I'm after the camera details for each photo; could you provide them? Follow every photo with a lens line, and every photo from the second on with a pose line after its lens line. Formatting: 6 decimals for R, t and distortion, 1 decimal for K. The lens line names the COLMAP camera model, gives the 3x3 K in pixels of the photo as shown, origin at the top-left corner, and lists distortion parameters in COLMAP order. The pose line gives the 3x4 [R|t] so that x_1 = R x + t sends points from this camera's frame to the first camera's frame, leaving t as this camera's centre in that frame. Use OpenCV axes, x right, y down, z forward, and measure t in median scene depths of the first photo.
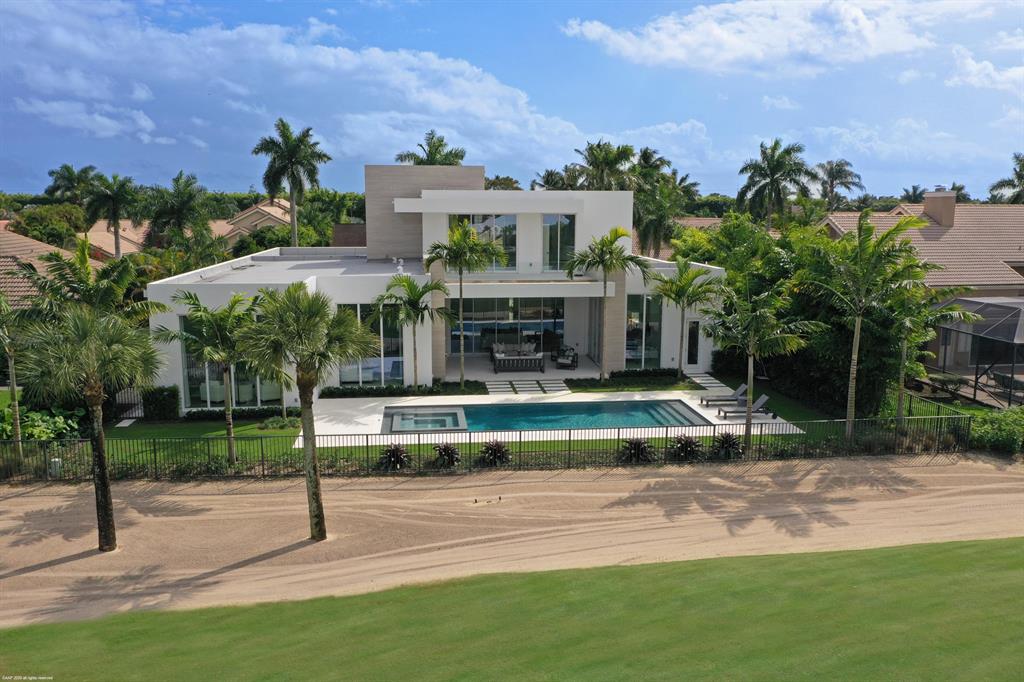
lens RADIAL K [[818.5, 0, 512.0], [0, 818.5, 341.0], [0, 0, 1]] dist [0.010983, -0.006768]
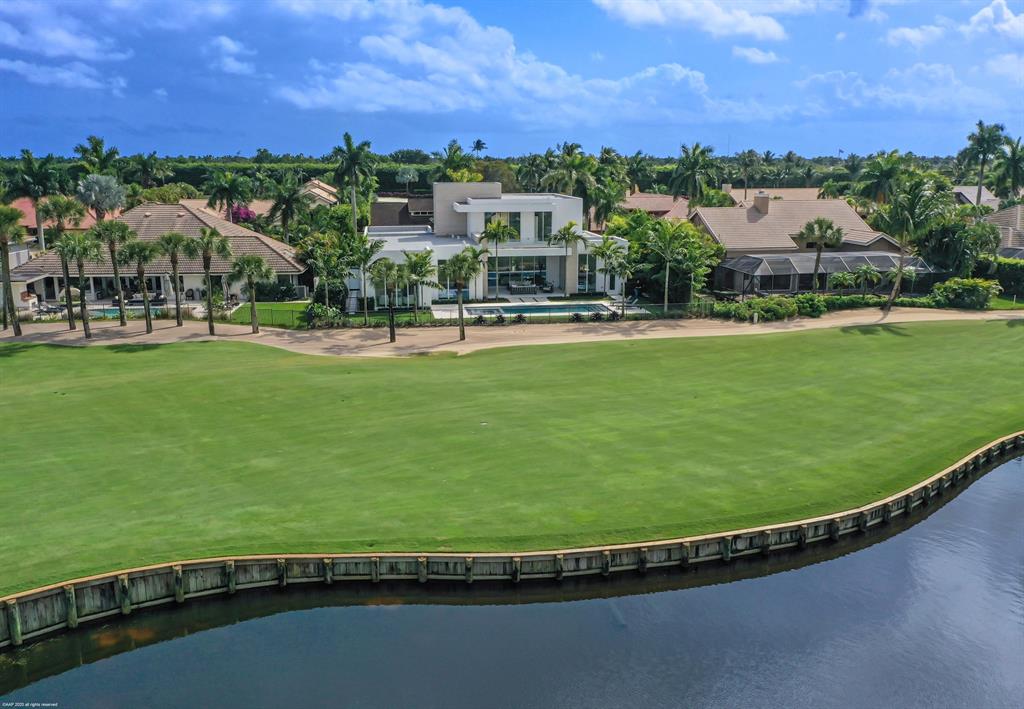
lens RADIAL K [[885.7, 0, 512.0], [0, 885.7, 354.5], [0, 0, 1]] dist [0.001063, 0.002613]
pose [[0.999487, -0.012277, 0.029574, -0.084494], [0.010728, 0.998591, 0.051976, 0.071566], [-0.030171, -0.051632, 0.998210, -1.134576]]
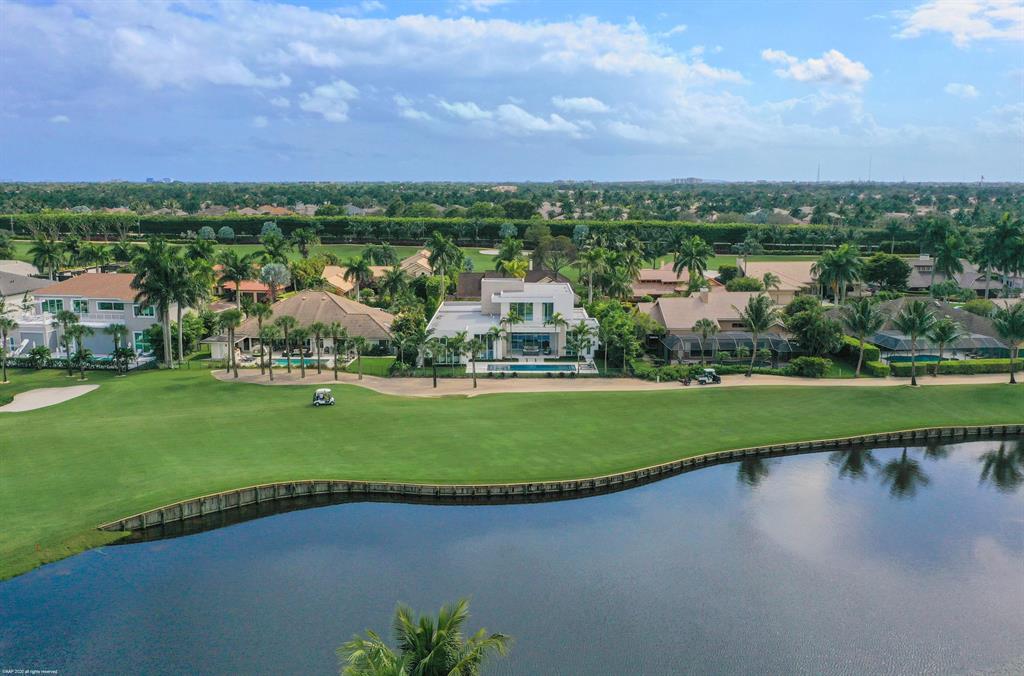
lens RADIAL K [[870.6, 0, 512.0], [0, 870.6, 338.0], [0, 0, 1]] dist [0.004979, 0.000684]
pose [[0.993108, 0.018514, -0.115733, 0.319328], [-0.017033, 0.999760, 0.013776, -0.073184], [0.115960, -0.011710, 0.993185, -2.277488]]
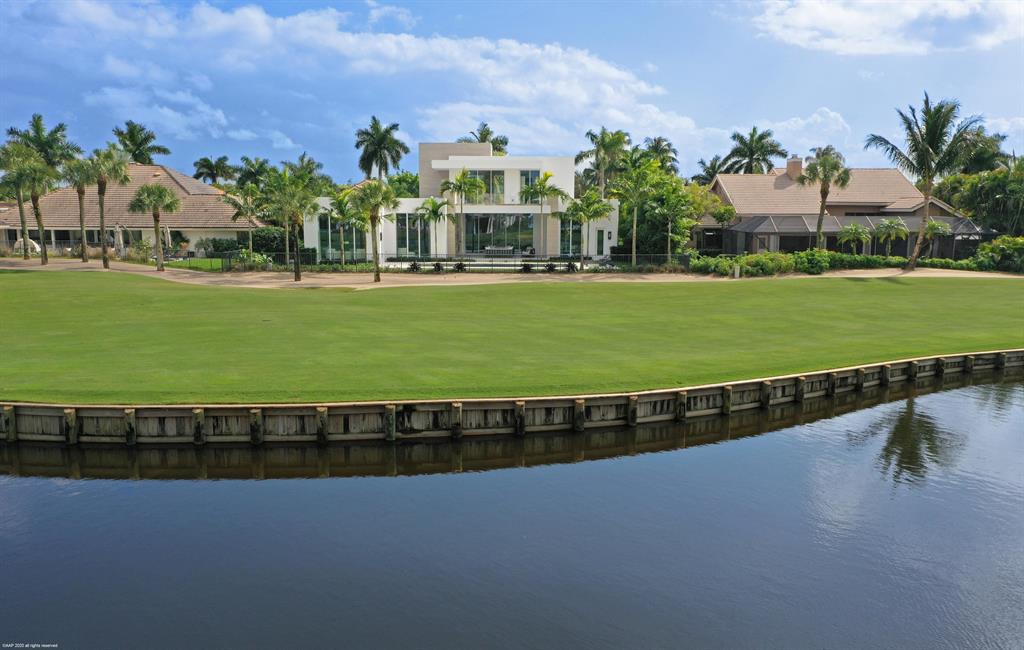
lens RADIAL K [[897.0, 0, 512.0], [0, 897.0, 325.0], [0, 0, 1]] dist [-0.006541, 0.002354]
pose [[0.992549, 0.015245, -0.120888, 0.273452], [-0.019346, 0.999274, -0.032827, 0.245872], [0.120300, 0.034922, 0.992123, -0.900775]]
